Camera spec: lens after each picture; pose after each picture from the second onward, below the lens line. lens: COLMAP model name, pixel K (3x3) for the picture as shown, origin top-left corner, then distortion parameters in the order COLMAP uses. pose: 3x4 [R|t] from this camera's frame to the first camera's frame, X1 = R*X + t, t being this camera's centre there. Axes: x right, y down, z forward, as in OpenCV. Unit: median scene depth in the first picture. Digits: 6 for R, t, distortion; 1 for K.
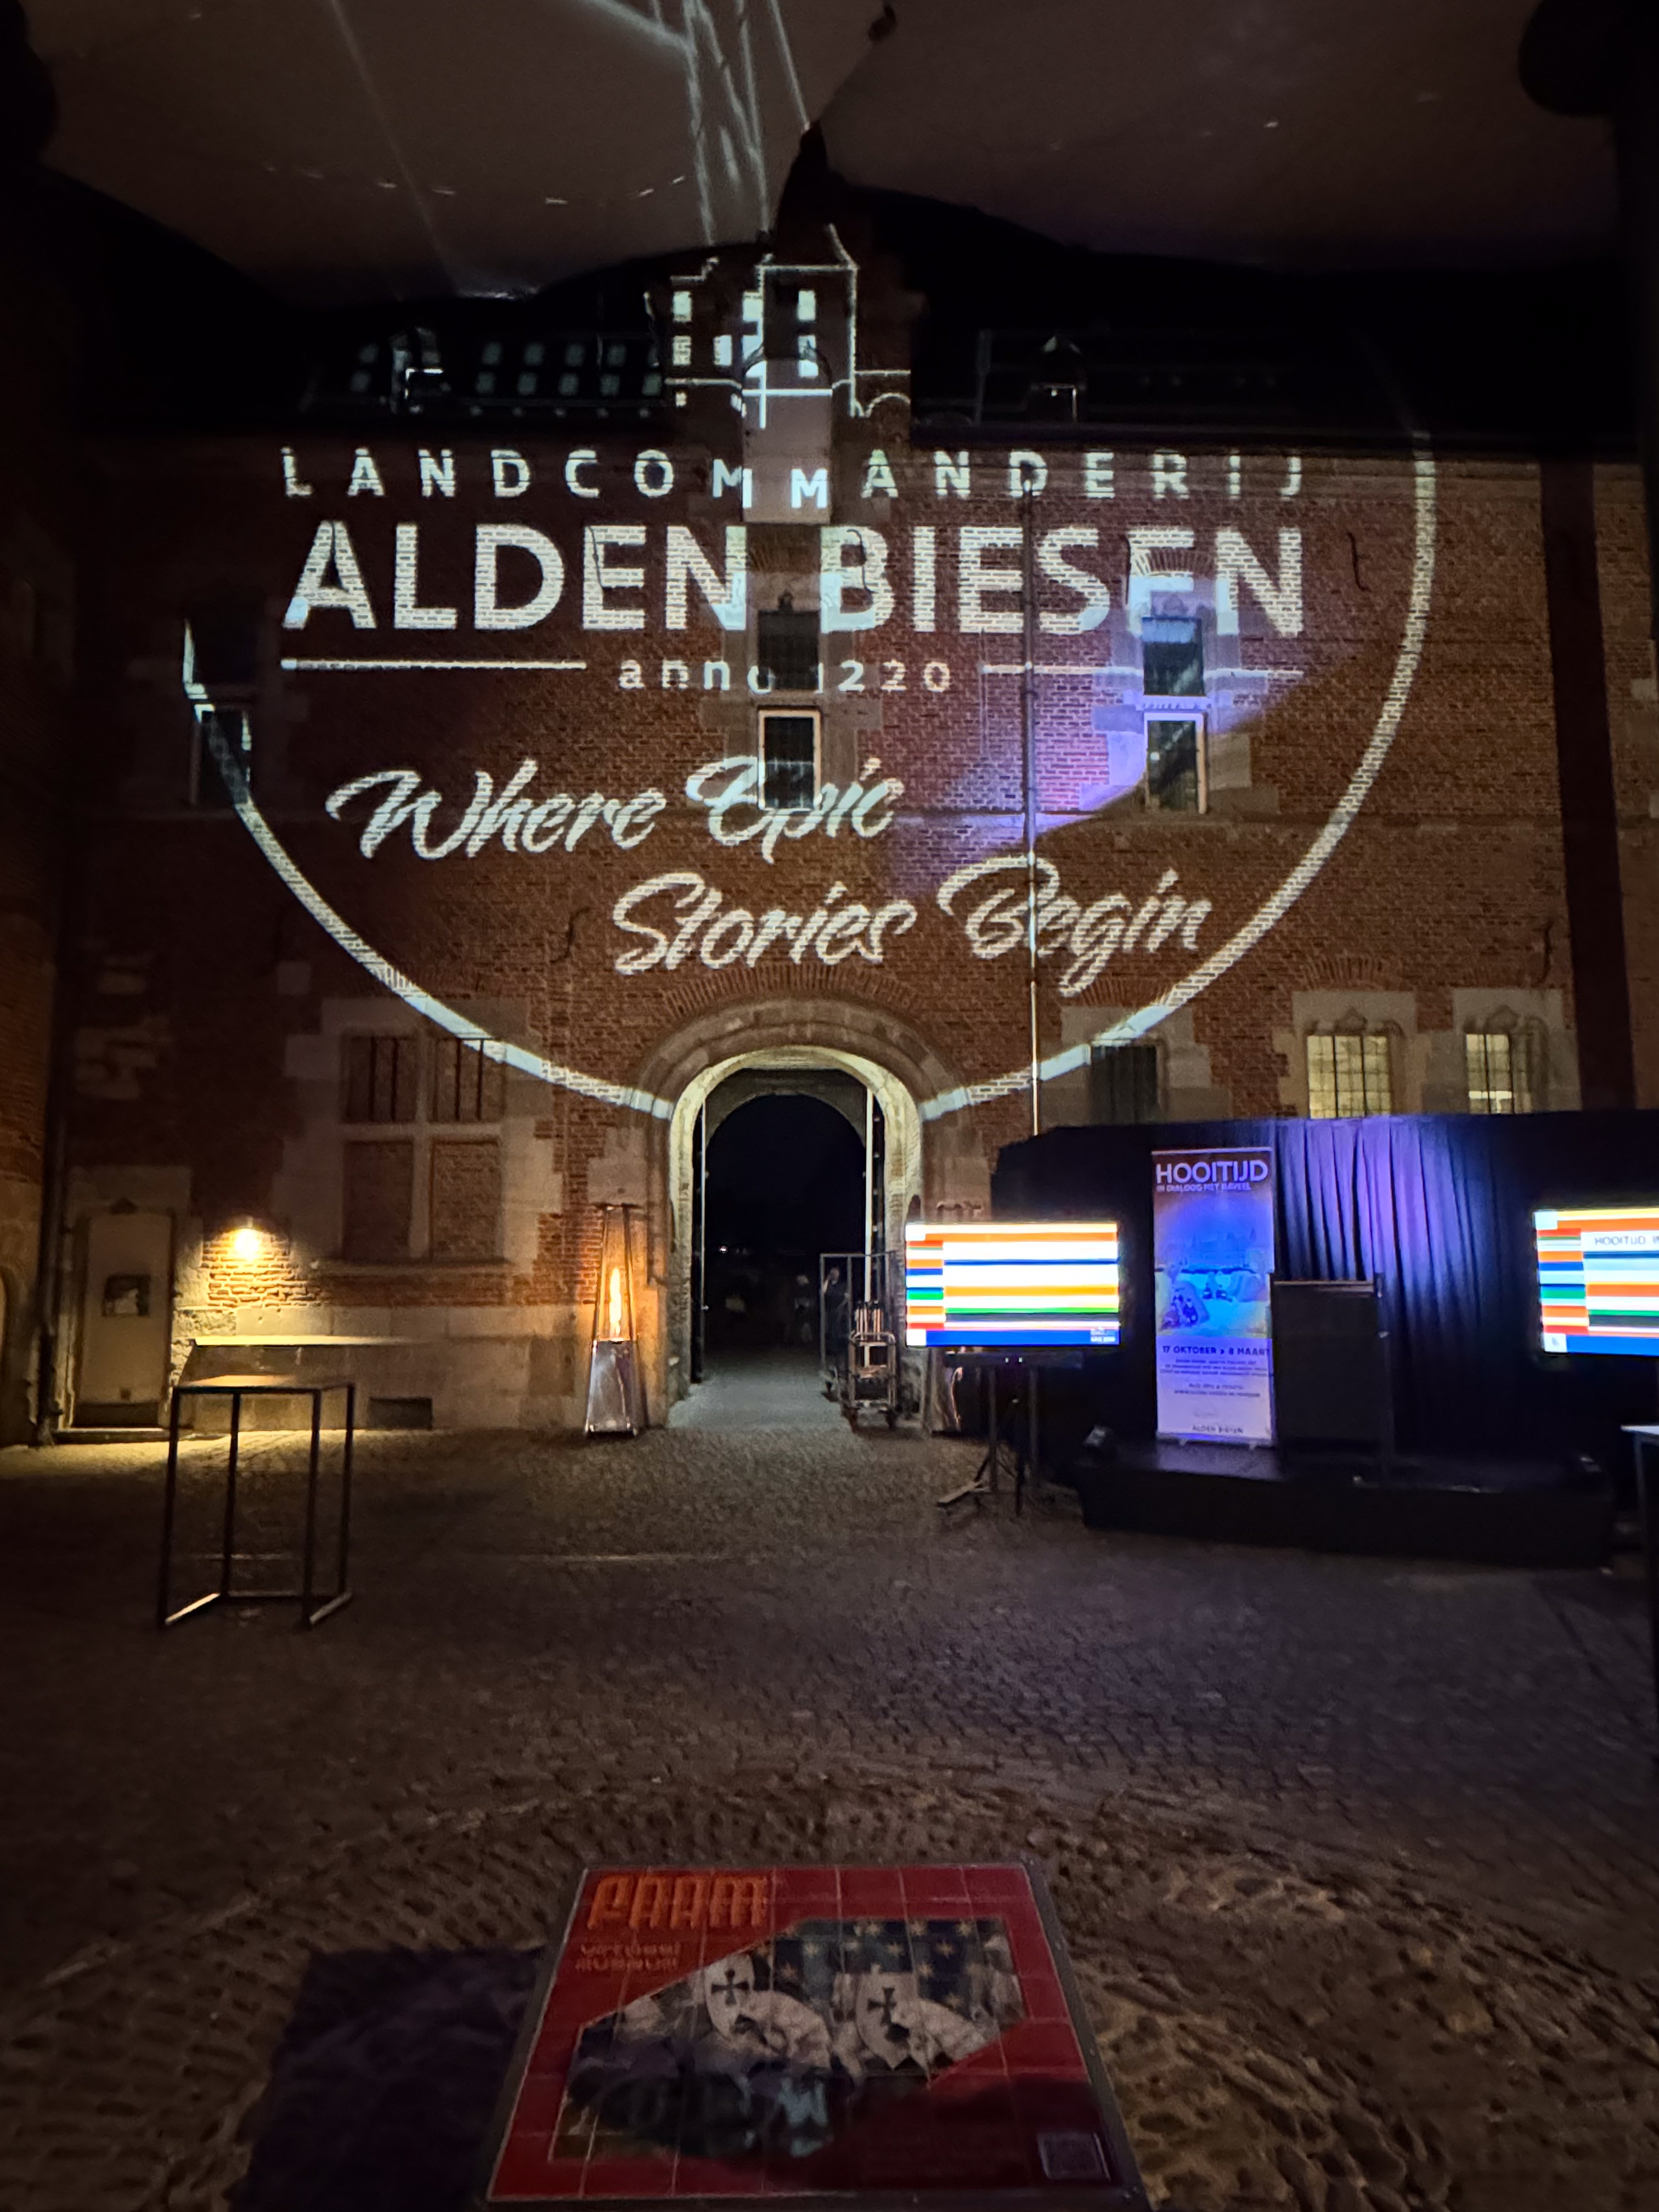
lens RADIAL K [[1412.5, 0, 830.0], [0, 1412.5, 1102.3], [0, 0, 1]] dist [0.001653, 0.000266]
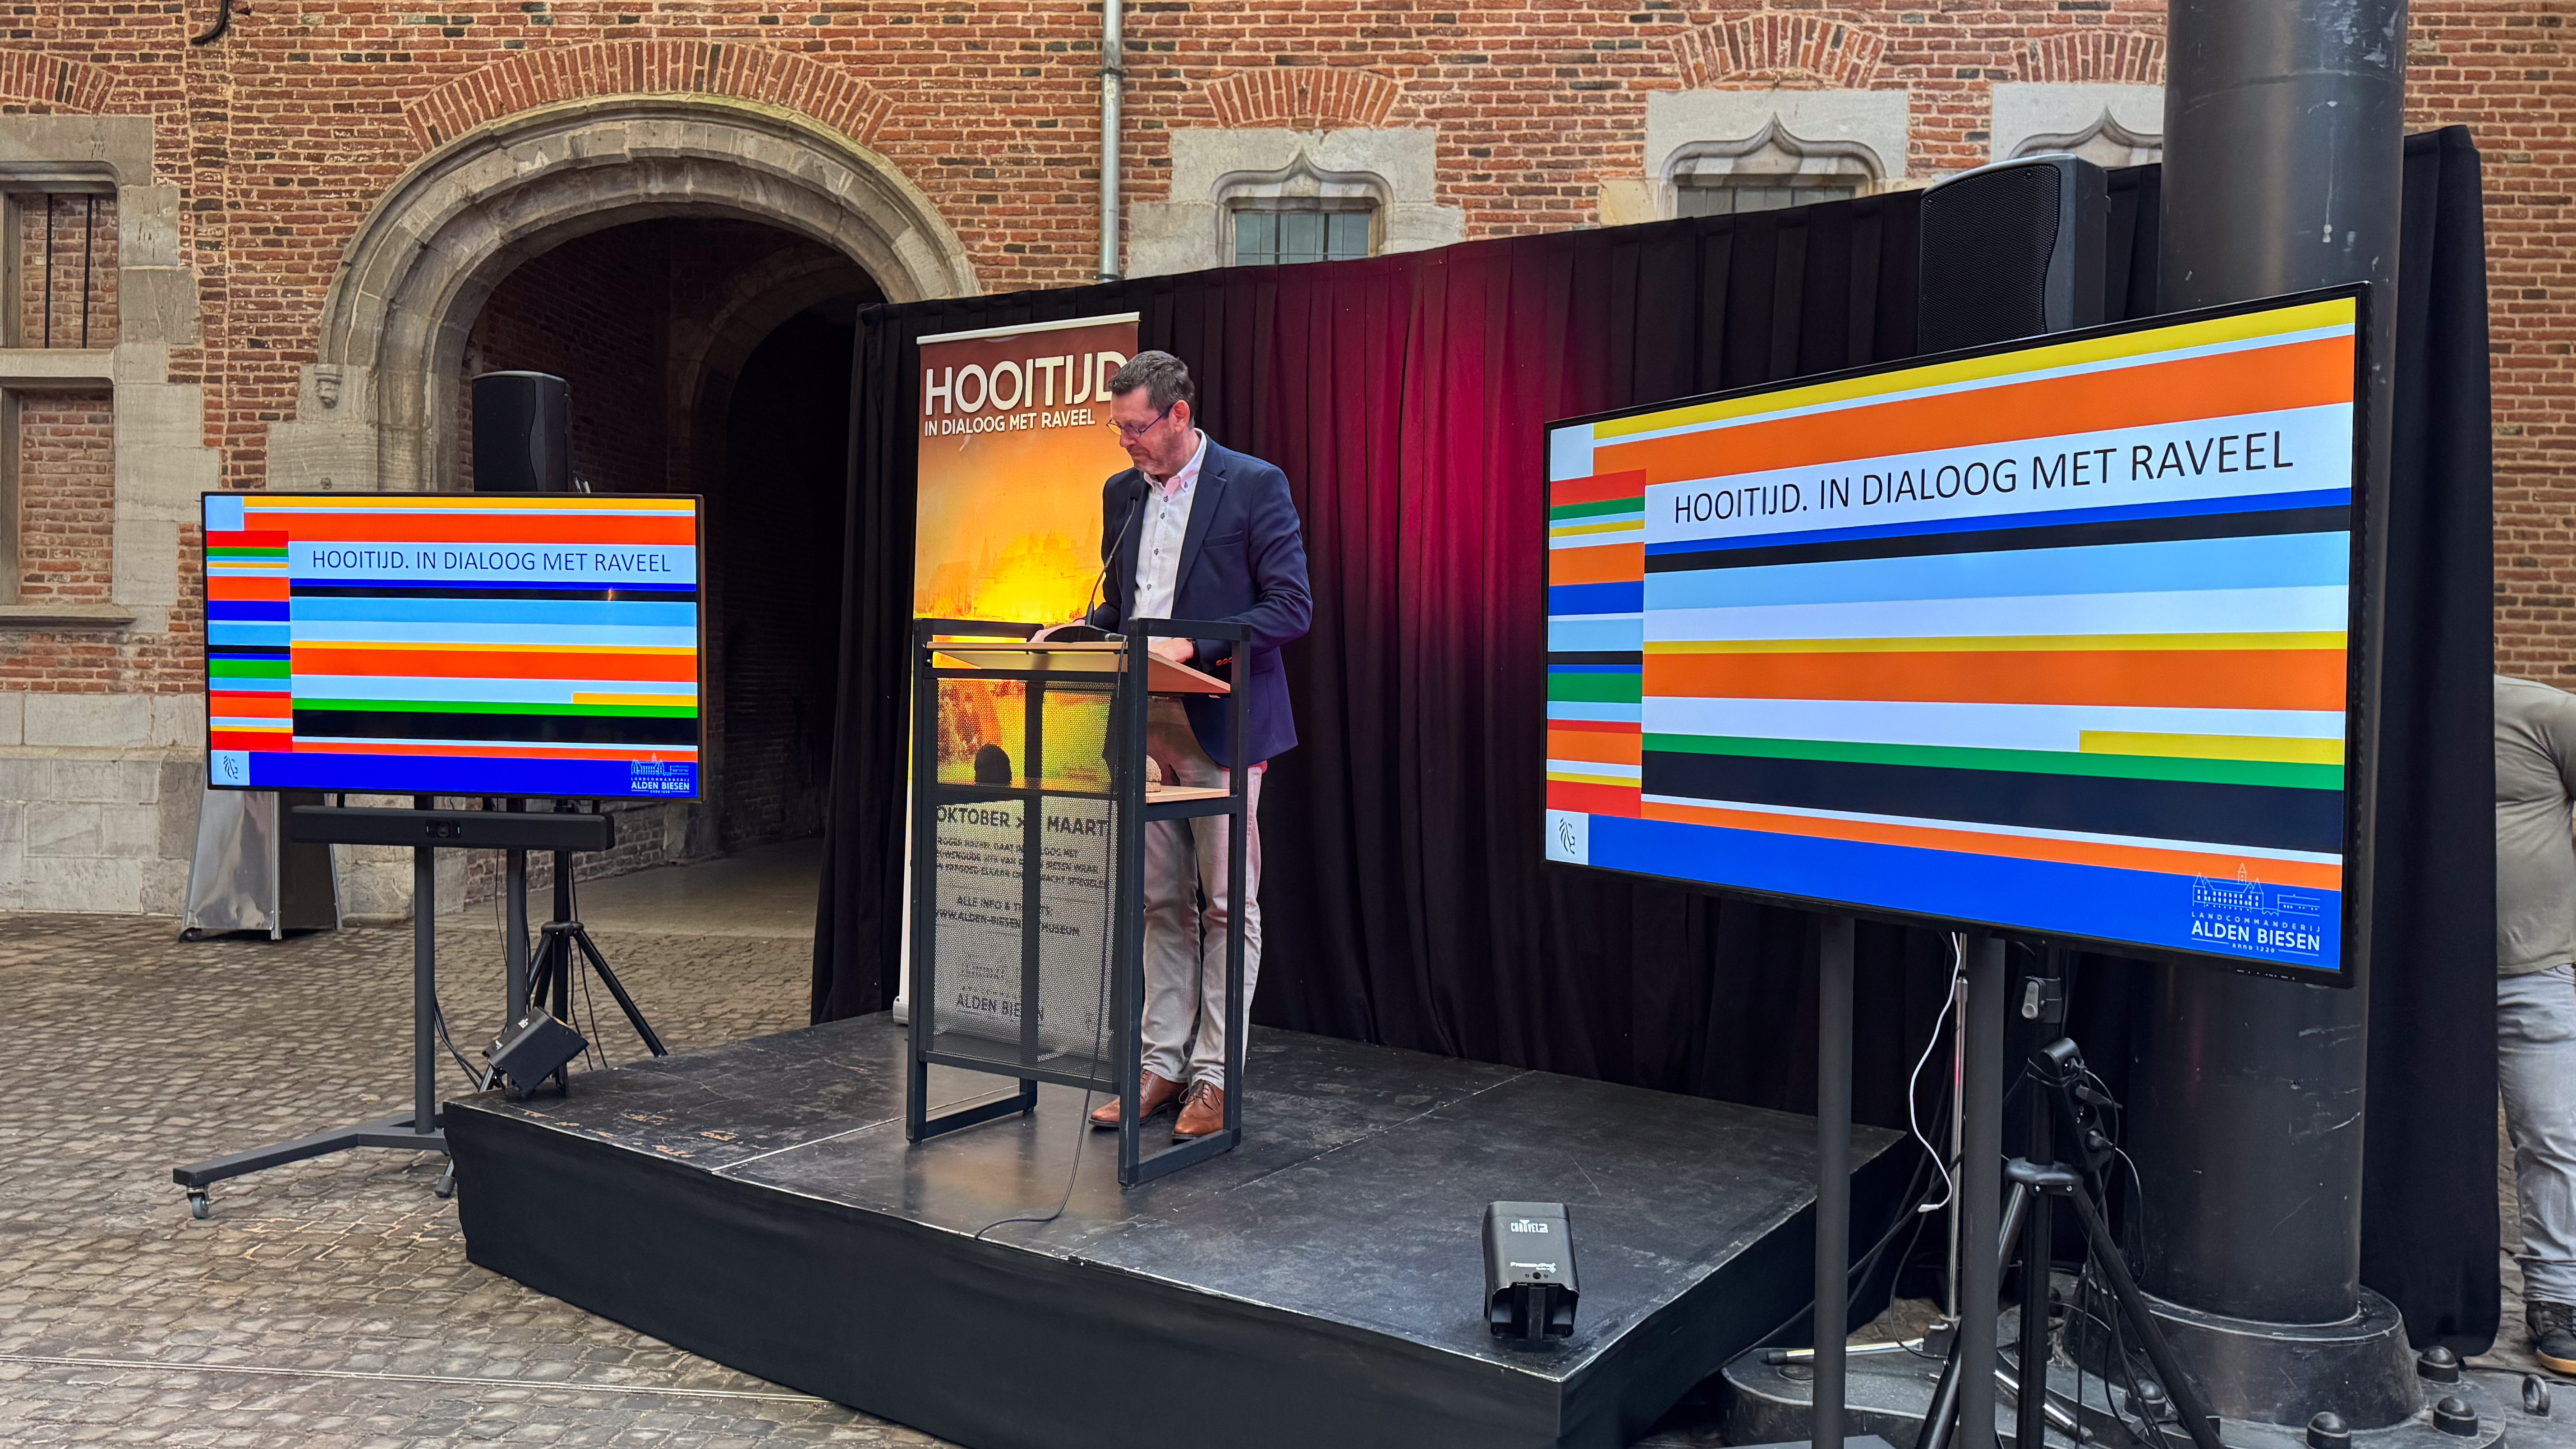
lens RADIAL K [[1822.7, 0, 1287.8], [0, 1822.7, 727.2], [0, 0, 1]] dist [0.027751, -0.002028]
pose [[0.994497, 0.021762, -0.102478, 0.347033], [-0.006592, 0.989247, 0.146106, 0.060607], [0.104556, -0.144626, 0.983947, 0.417996]]
